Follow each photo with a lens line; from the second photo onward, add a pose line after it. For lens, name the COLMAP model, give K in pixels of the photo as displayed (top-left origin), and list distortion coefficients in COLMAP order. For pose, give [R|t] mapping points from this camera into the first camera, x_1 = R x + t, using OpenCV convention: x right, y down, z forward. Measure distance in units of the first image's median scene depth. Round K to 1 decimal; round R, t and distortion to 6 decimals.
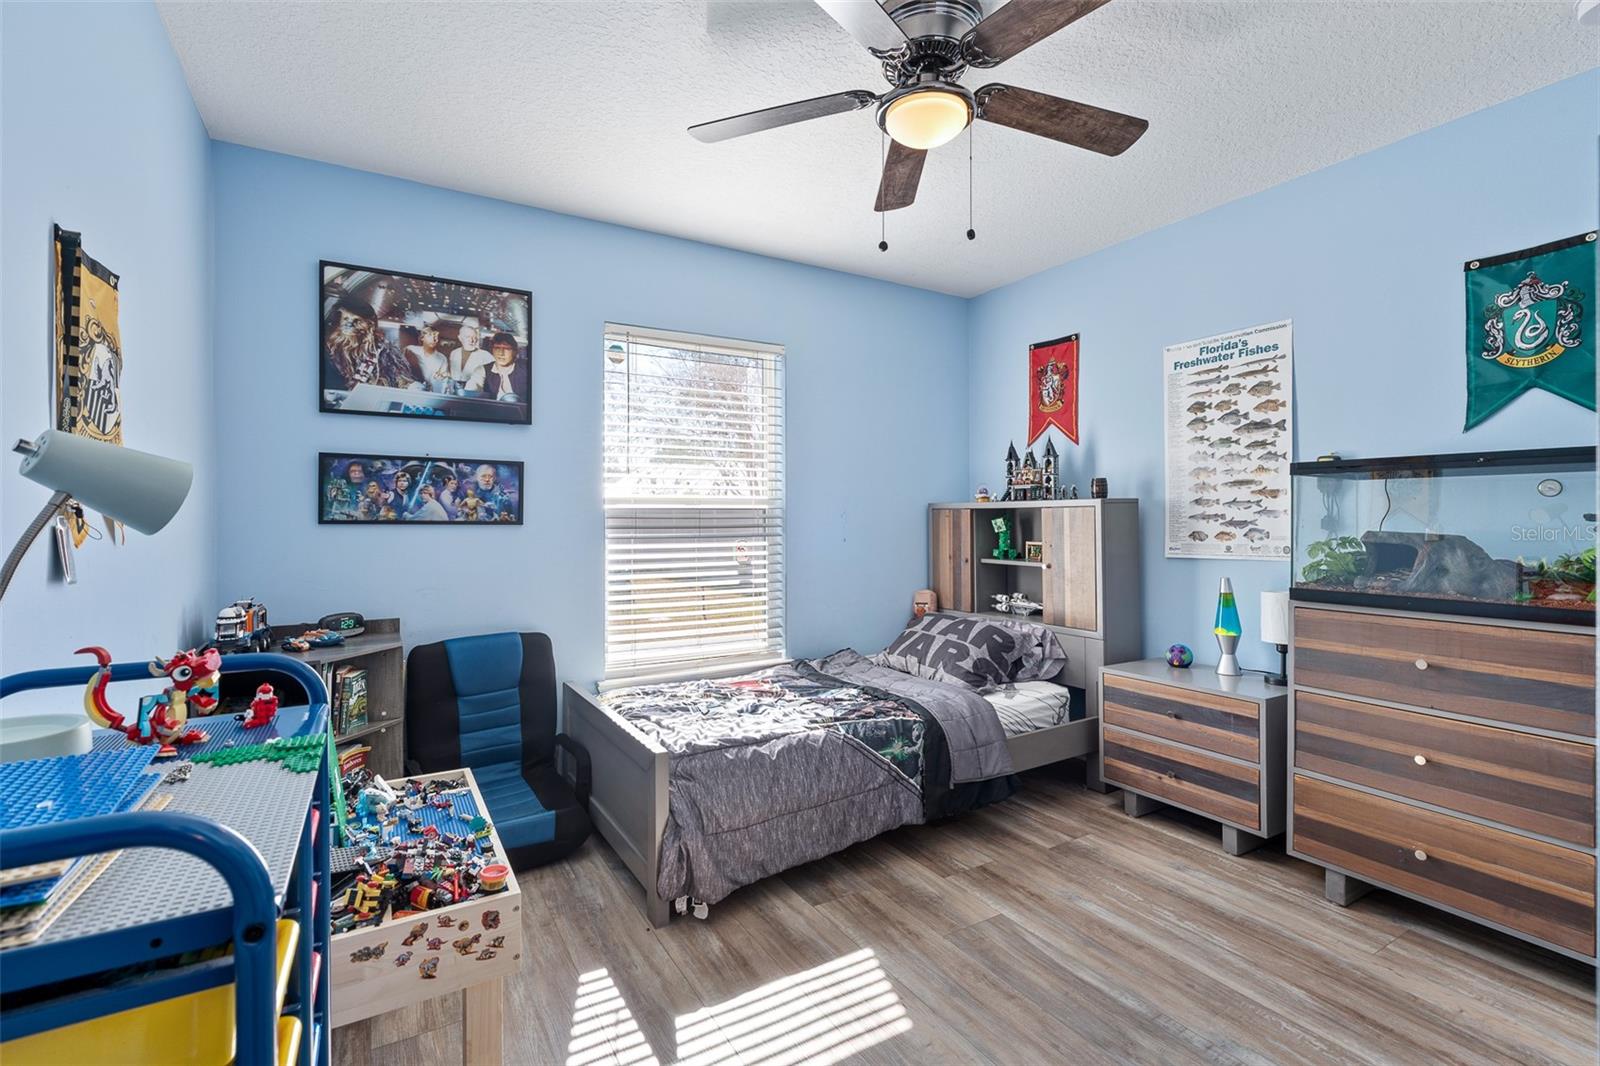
lens RADIAL K [[723.2, 0, 796.5], [0, 723.2, 519.8], [0, 0, 1]] dist [-0.009621, 0.002625]
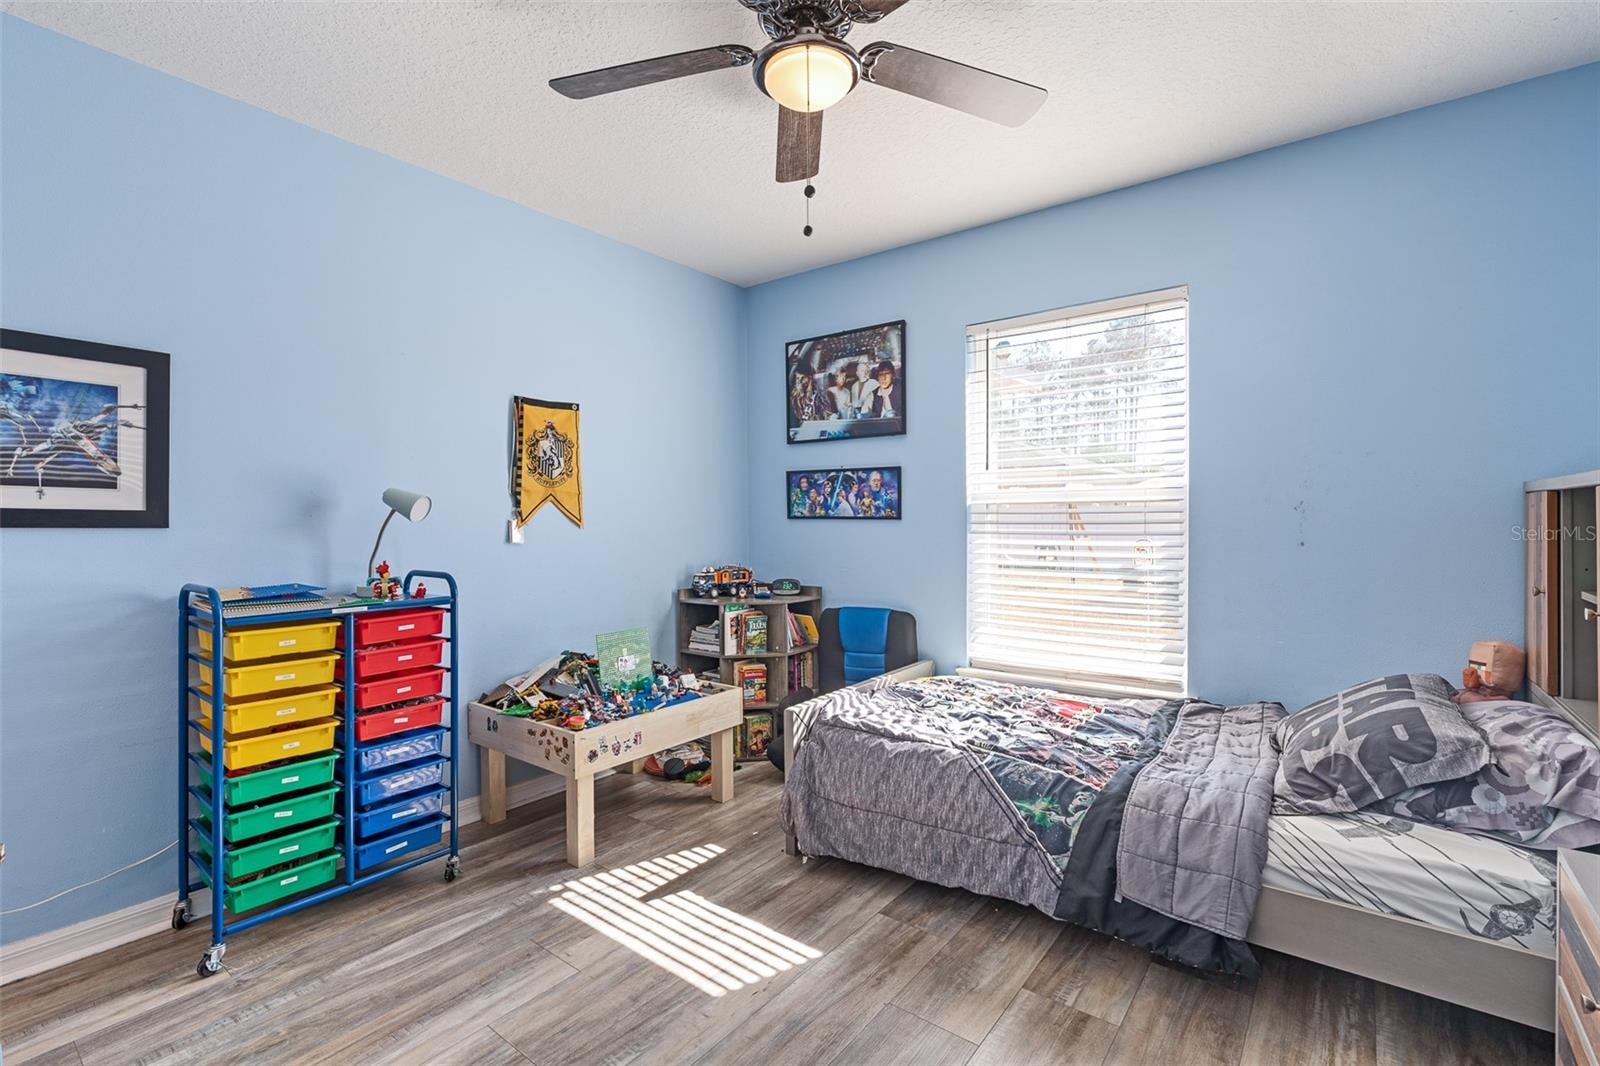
lens RADIAL K [[723.2, 0, 798.8], [0, 723.2, 527.7], [0, 0, 1]] dist [-0.009621, 0.002625]
pose [[0.362328, 0.013626, -0.931951, 0.701245], [0.004563, 0.999855, 0.016393, -0.000204], [0.932040, -0.010192, 0.362213, 0.438604]]
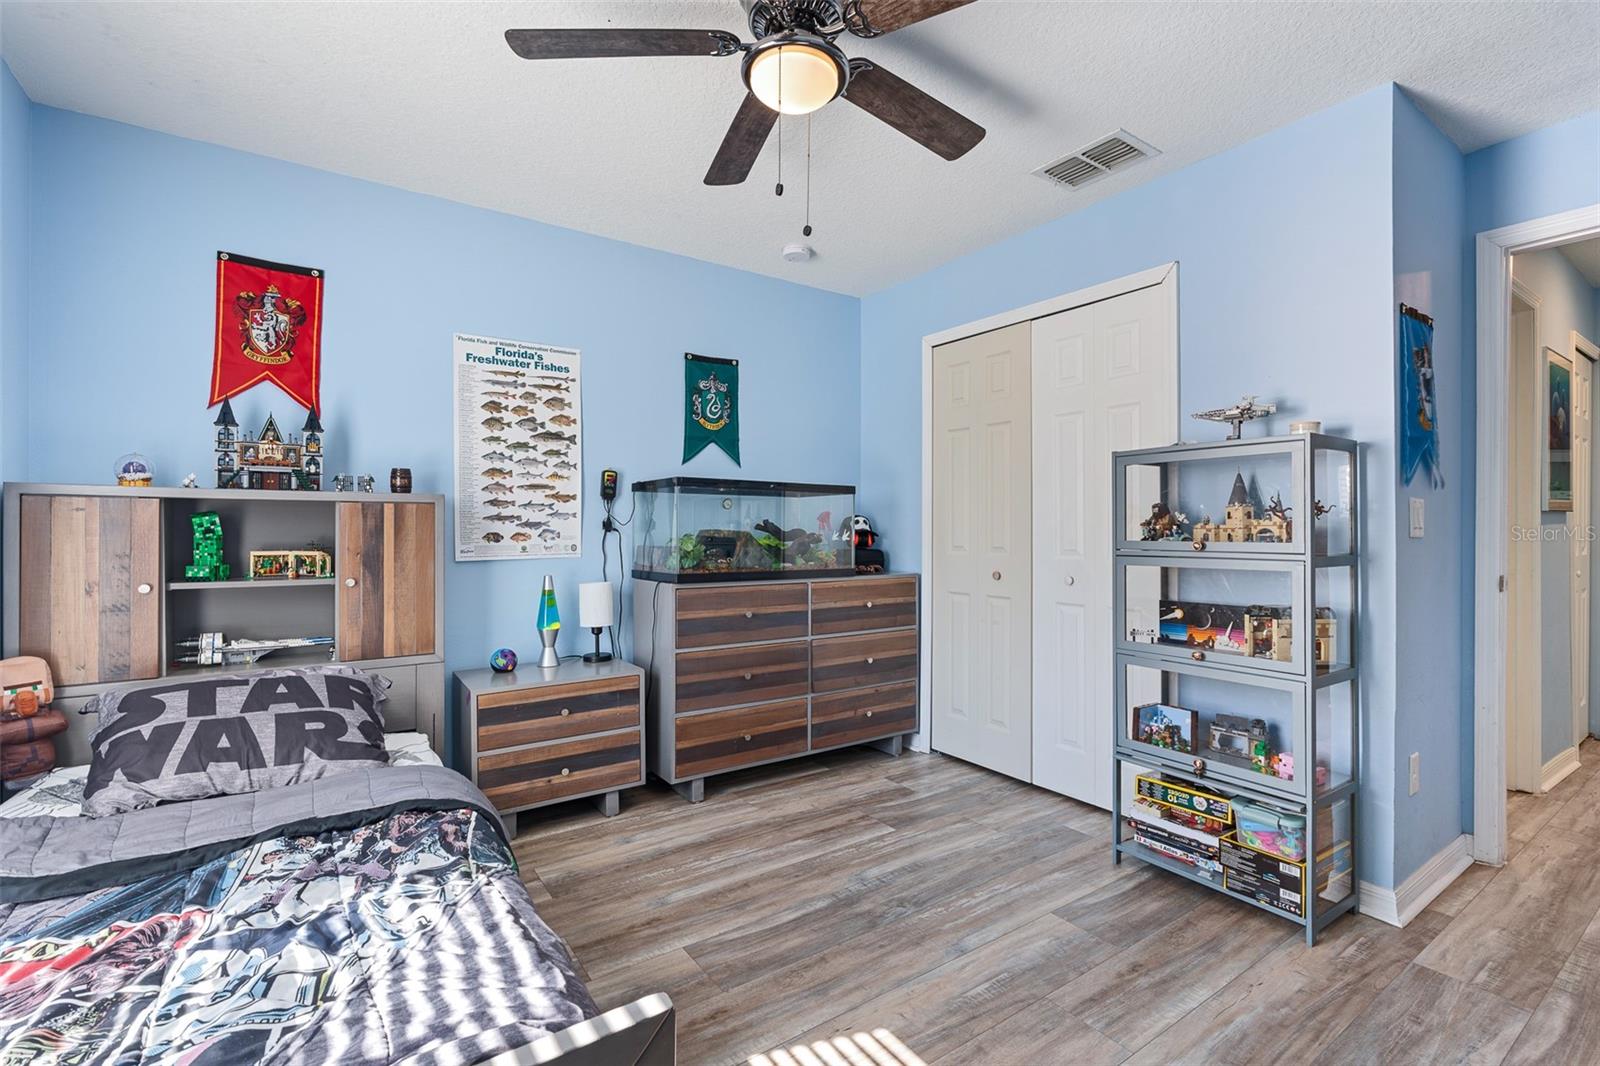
lens RADIAL K [[723.2, 0, 799.1], [0, 723.2, 528.0], [0, 0, 1]] dist [-0.009621, 0.002625]
pose [[-0.075325, 0.003025, 0.997154, -0.493113], [-0.001586, 0.999994, -0.003154, 0.012965], [-0.997158, -0.001820, -0.075320, 0.709605]]
